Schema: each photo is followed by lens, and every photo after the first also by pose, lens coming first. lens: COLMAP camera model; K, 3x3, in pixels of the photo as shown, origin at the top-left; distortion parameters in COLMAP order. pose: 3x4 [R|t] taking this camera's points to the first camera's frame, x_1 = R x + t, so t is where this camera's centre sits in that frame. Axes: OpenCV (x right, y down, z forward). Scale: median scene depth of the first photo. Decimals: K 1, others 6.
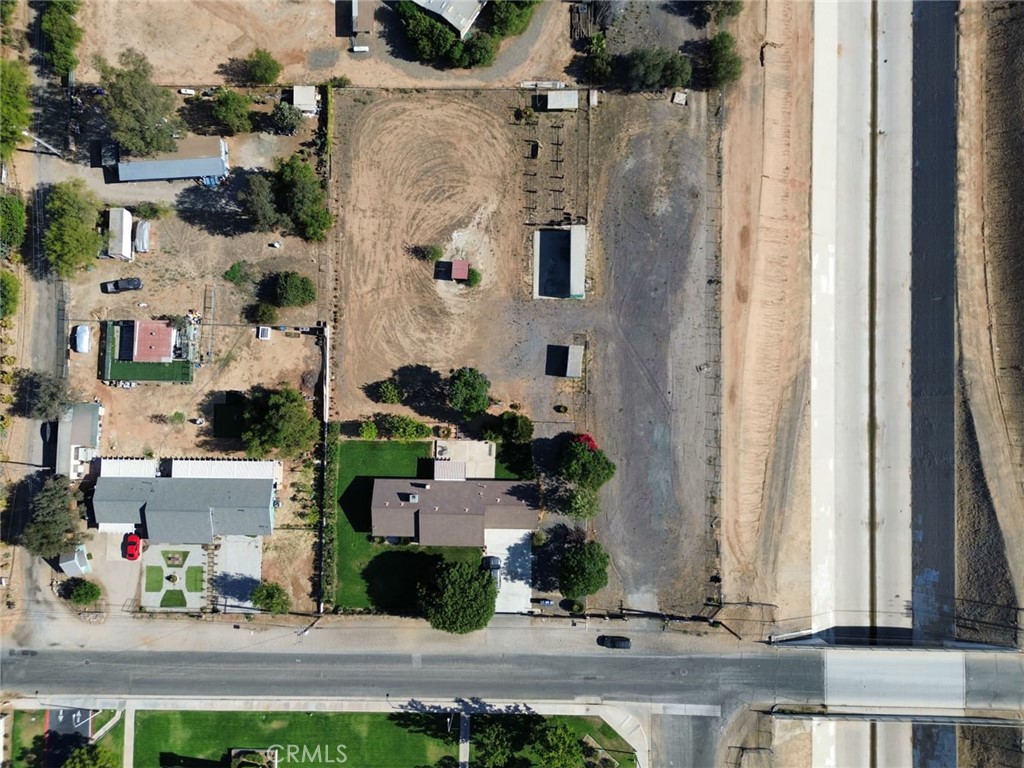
lens RADIAL K [[715.6, 0, 520.7], [0, 715.6, 380.0], [0, 0, 1]] dist [0.023485, -0.051935]
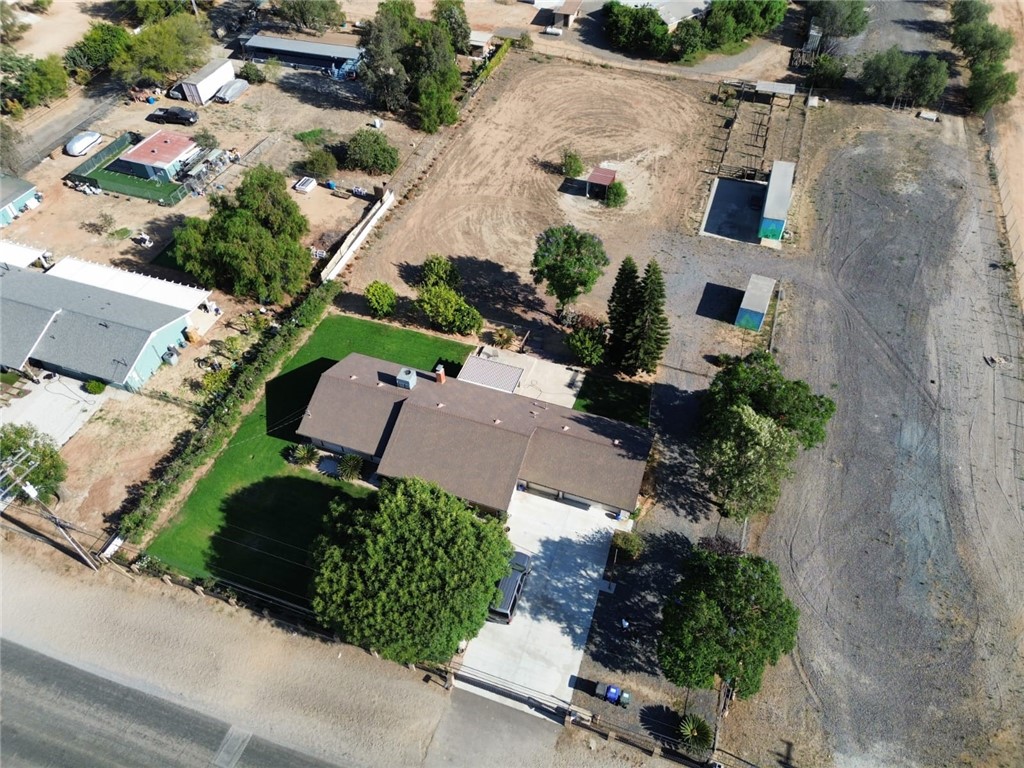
lens RADIAL K [[715.6, 0, 520.7], [0, 715.6, 380.0], [0, 0, 1]] dist [0.023485, -0.051935]
pose [[0.949821, 0.223437, -0.218895, 0.036142], [-0.312302, 0.716618, -0.623640, 0.436821], [0.017520, 0.660708, 0.750438, 0.600500]]
